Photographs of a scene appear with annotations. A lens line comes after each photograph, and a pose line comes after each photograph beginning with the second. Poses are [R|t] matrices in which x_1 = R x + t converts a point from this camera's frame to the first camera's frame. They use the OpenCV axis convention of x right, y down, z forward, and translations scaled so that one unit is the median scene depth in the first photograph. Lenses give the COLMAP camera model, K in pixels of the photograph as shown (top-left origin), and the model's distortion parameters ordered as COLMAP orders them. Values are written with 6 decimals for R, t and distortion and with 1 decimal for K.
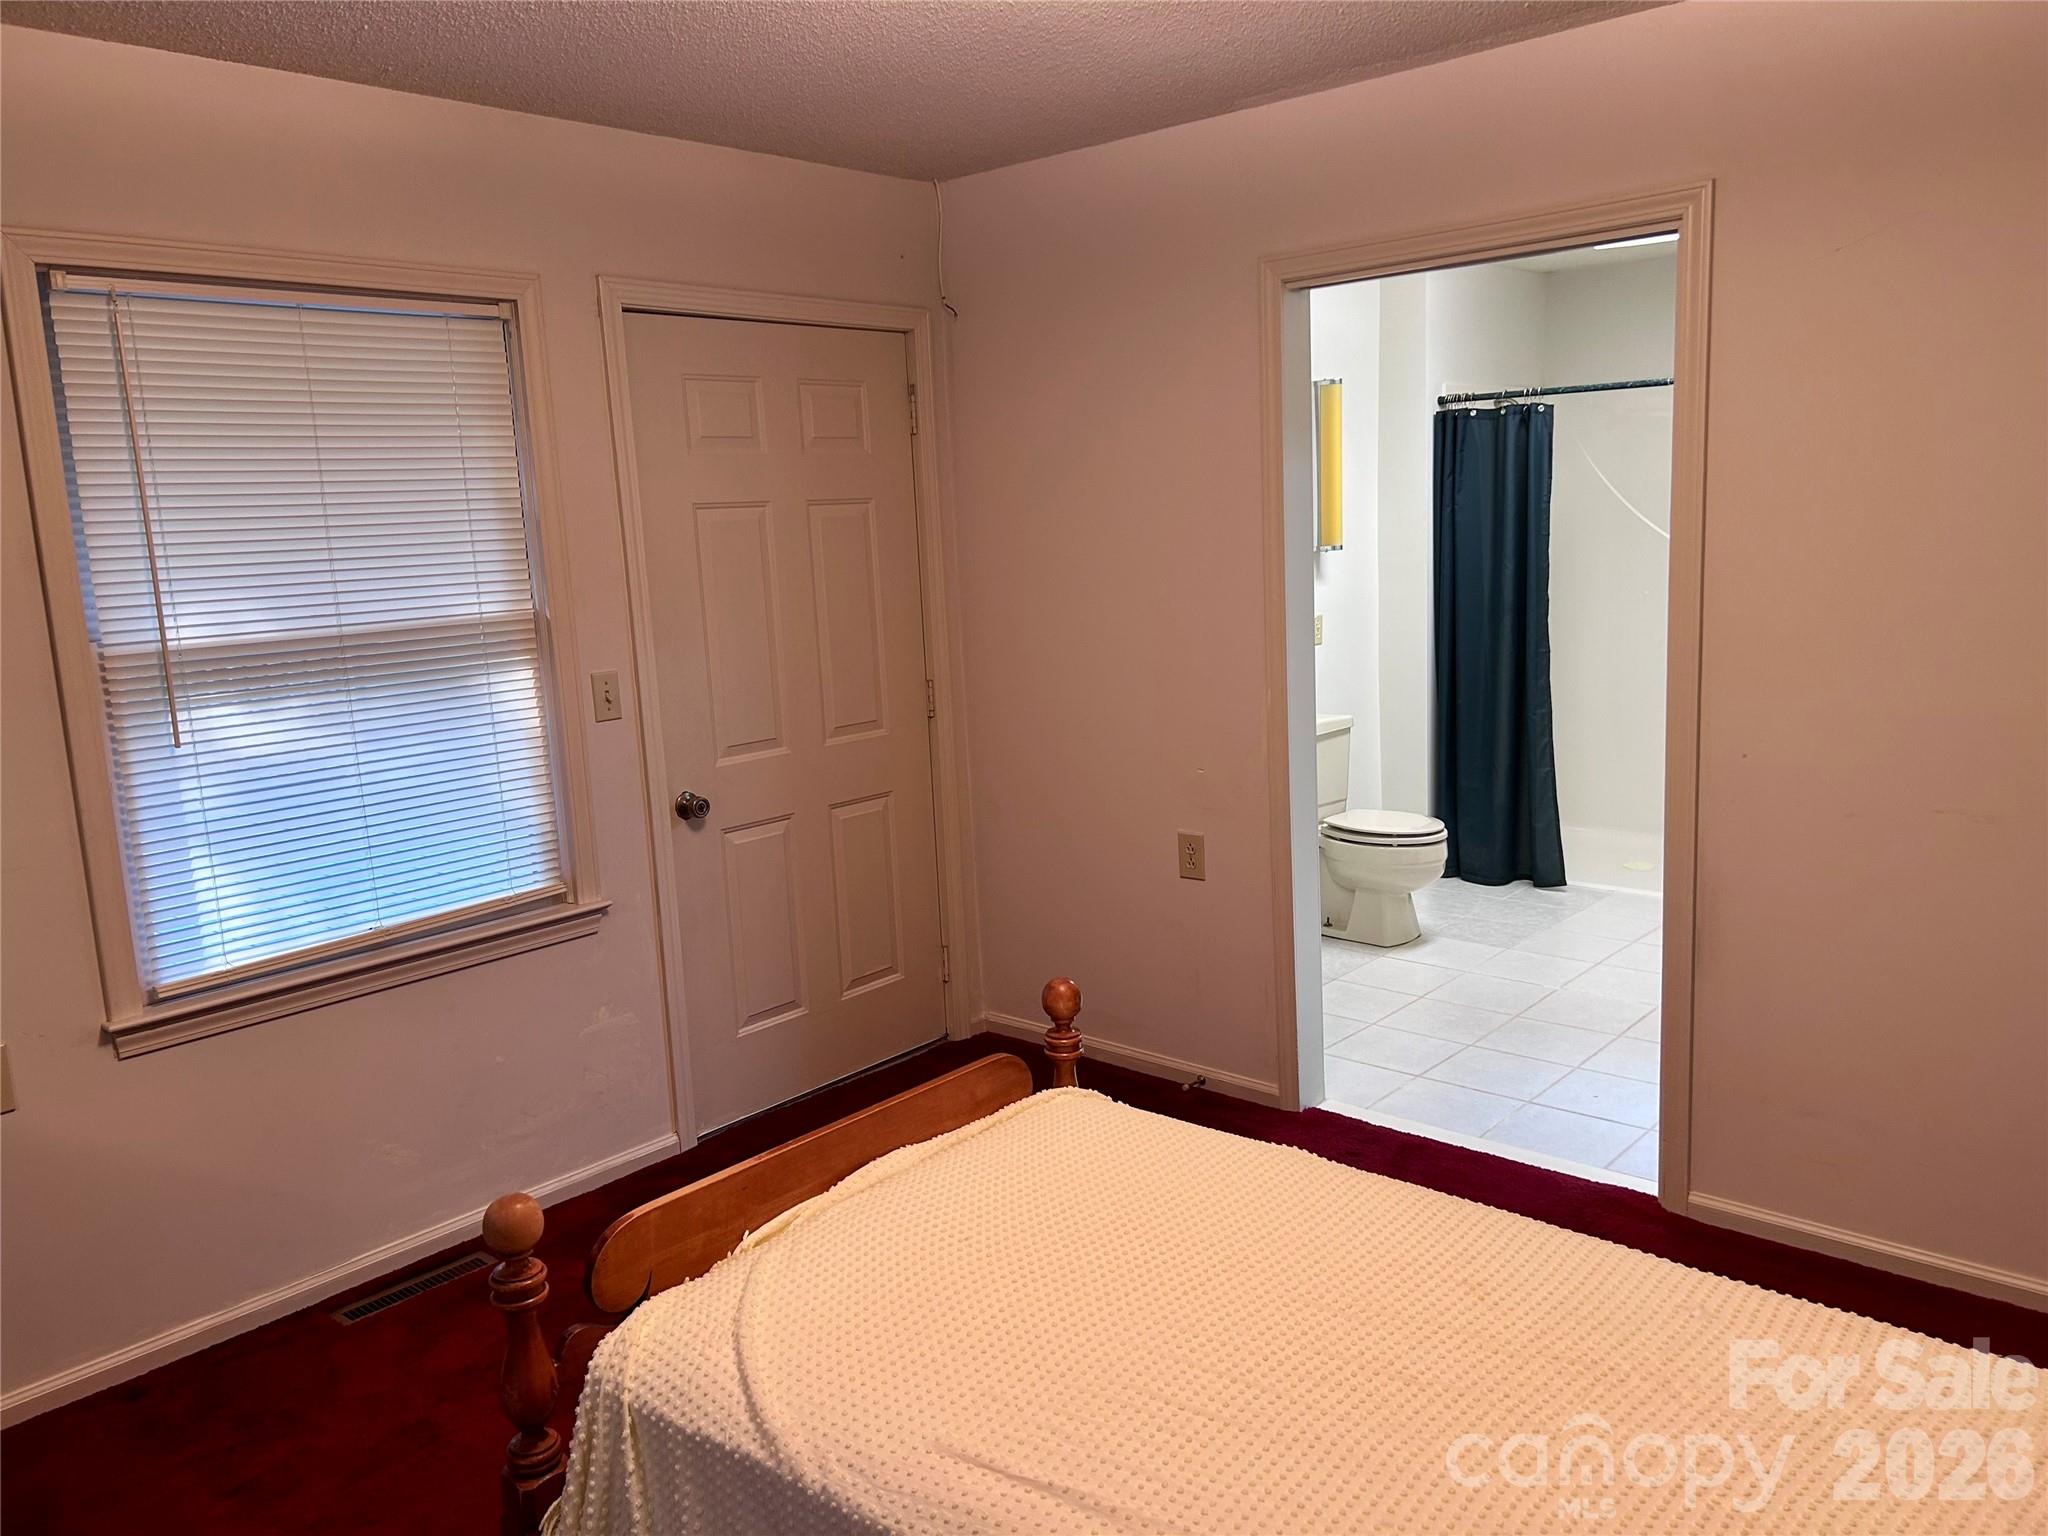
lens RADIAL K [[1523.3, 0, 1029.2], [0, 1523.3, 764.0], [0, 0, 1]] dist [0.053903, -0.057527]
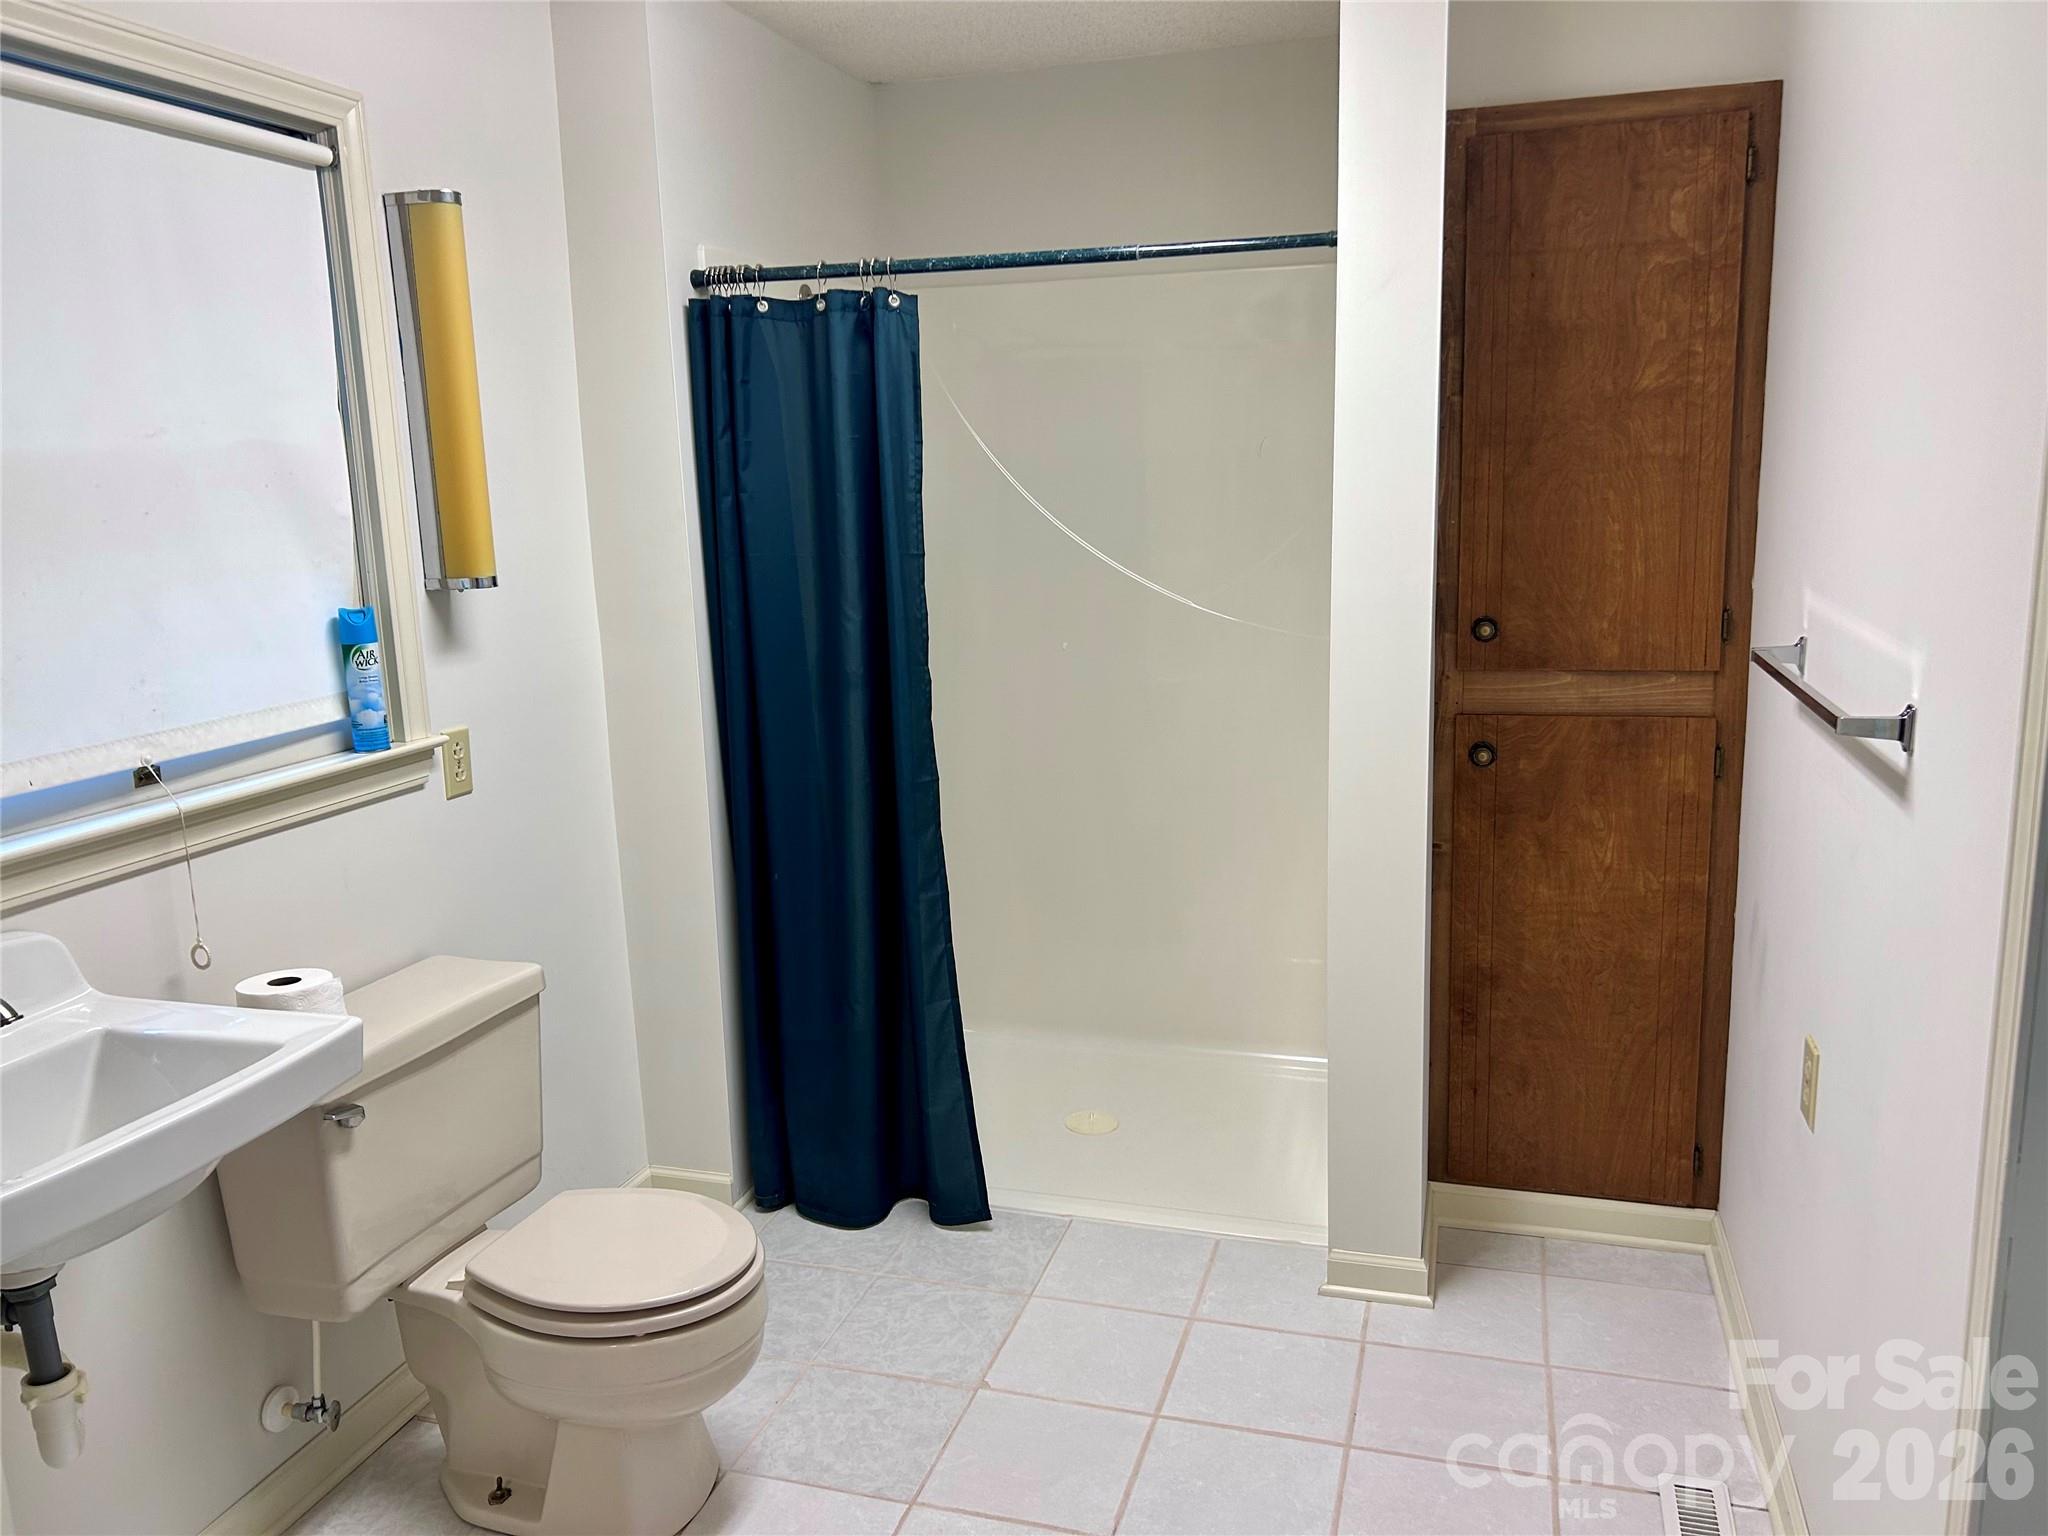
lens RADIAL K [[1523.3, 0, 1025.4], [0, 1523.3, 766.1], [0, 0, 1]] dist [0.053903, -0.057527]
pose [[0.902620, -0.061139, 0.426074, 0.147559], [0.058857, 0.998094, 0.018534, -0.085726], [-0.426396, 0.008349, 0.904498, 0.521643]]
